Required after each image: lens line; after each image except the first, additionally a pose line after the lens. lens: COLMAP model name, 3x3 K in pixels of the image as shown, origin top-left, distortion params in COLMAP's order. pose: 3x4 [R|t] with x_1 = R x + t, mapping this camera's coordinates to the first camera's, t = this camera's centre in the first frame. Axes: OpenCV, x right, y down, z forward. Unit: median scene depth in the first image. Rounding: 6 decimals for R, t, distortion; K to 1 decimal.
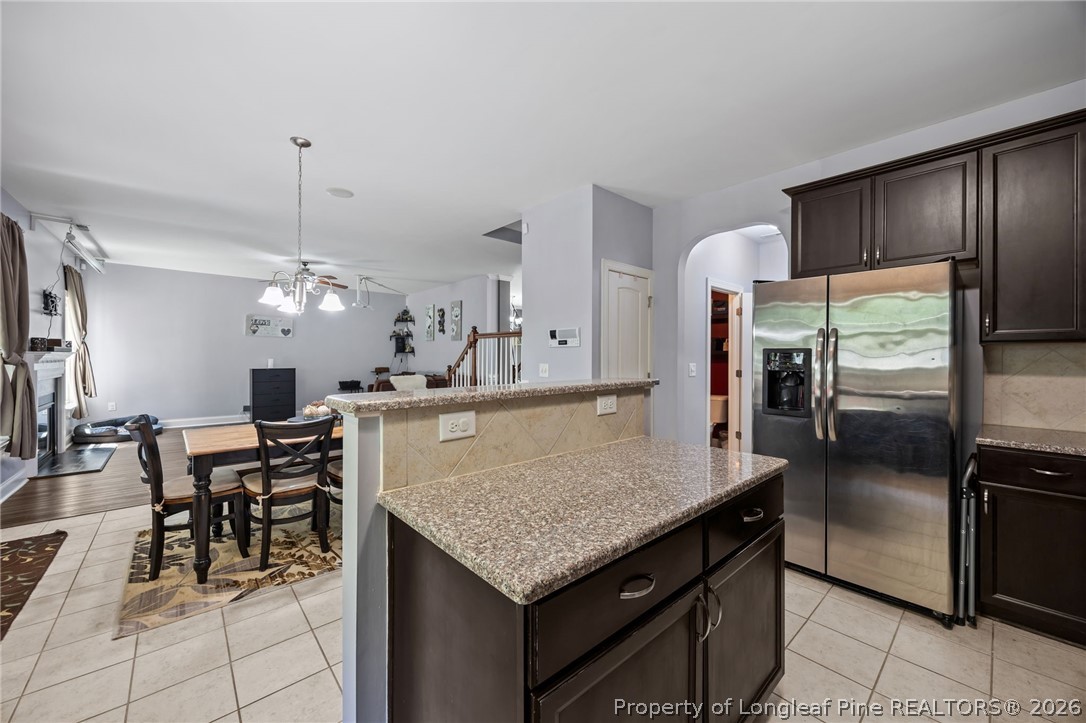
lens RADIAL K [[412.7, 0, 547.8], [0, 412.7, 359.3], [0, 0, 1]] dist [-0.003442, 0.000327]
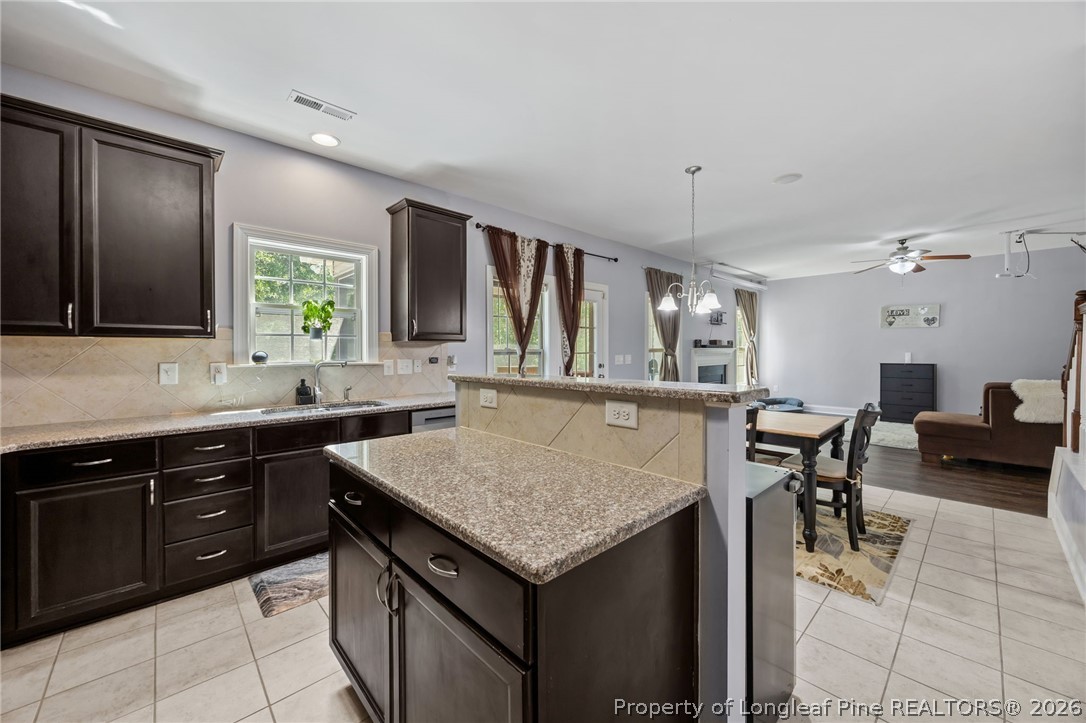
lens RADIAL K [[412.7, 0, 544.9], [0, 412.7, 351.9], [0, 0, 1]] dist [-0.003442, 0.000327]
pose [[0.021040, 0.001992, -0.999777, 0.272976], [-0.003956, 0.999990, 0.001909, -0.001331], [0.999771, 0.003915, 0.021048, 0.257584]]
